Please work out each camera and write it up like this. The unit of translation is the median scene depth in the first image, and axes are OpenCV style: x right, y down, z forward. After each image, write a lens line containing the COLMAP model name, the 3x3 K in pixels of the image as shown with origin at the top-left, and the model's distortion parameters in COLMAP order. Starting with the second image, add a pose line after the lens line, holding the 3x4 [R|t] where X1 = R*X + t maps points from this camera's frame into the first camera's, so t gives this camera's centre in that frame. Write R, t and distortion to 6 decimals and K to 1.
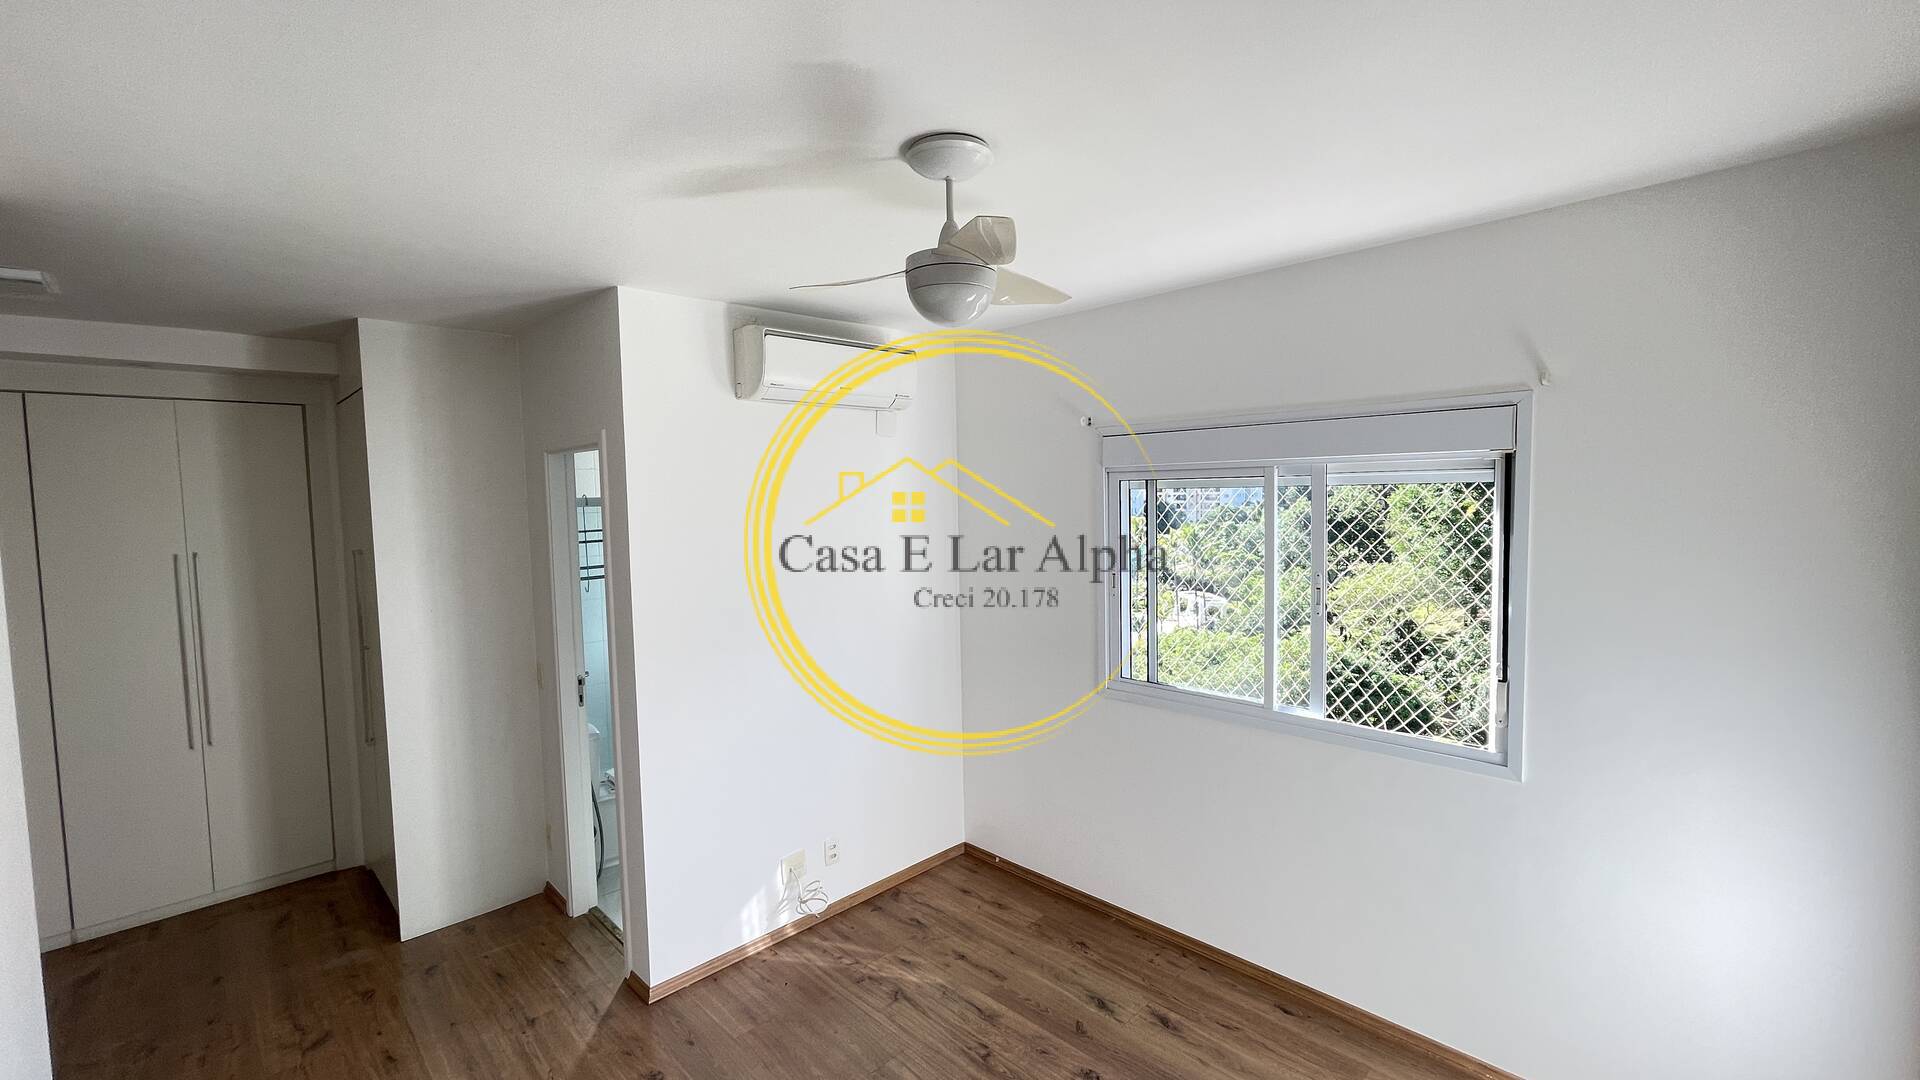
lens RADIAL K [[774.4, 0, 954.4], [0, 774.4, 541.8], [0, 0, 1]] dist [-0.000718, -0.000219]
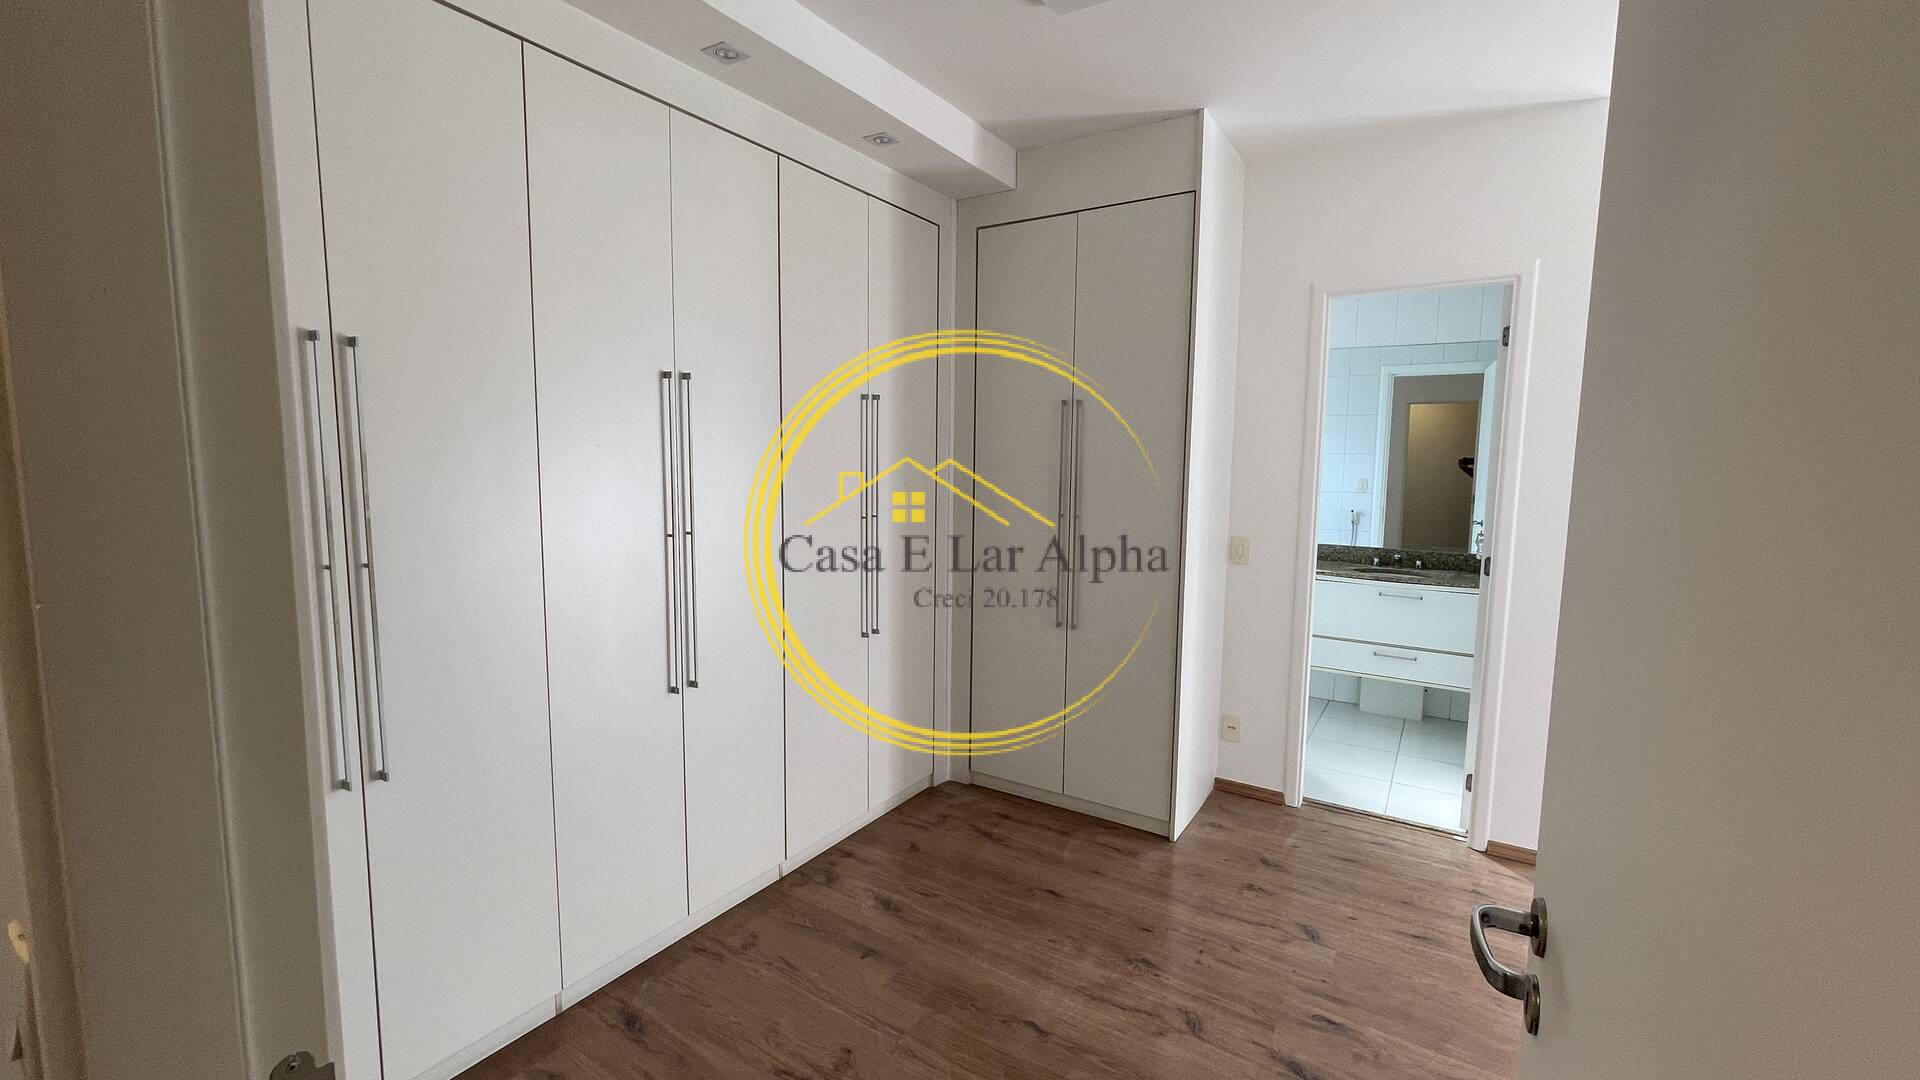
lens RADIAL K [[775.7, 0, 951.1], [0, 775.7, 538.9], [0, 0, 1]] dist [-0.000572, 0.000434]
pose [[0.977687, 0.003648, 0.210036, -1.094984], [-0.010487, 0.999450, 0.031458, 0.143969], [-0.209806, -0.032958, 0.977187, 0.197299]]
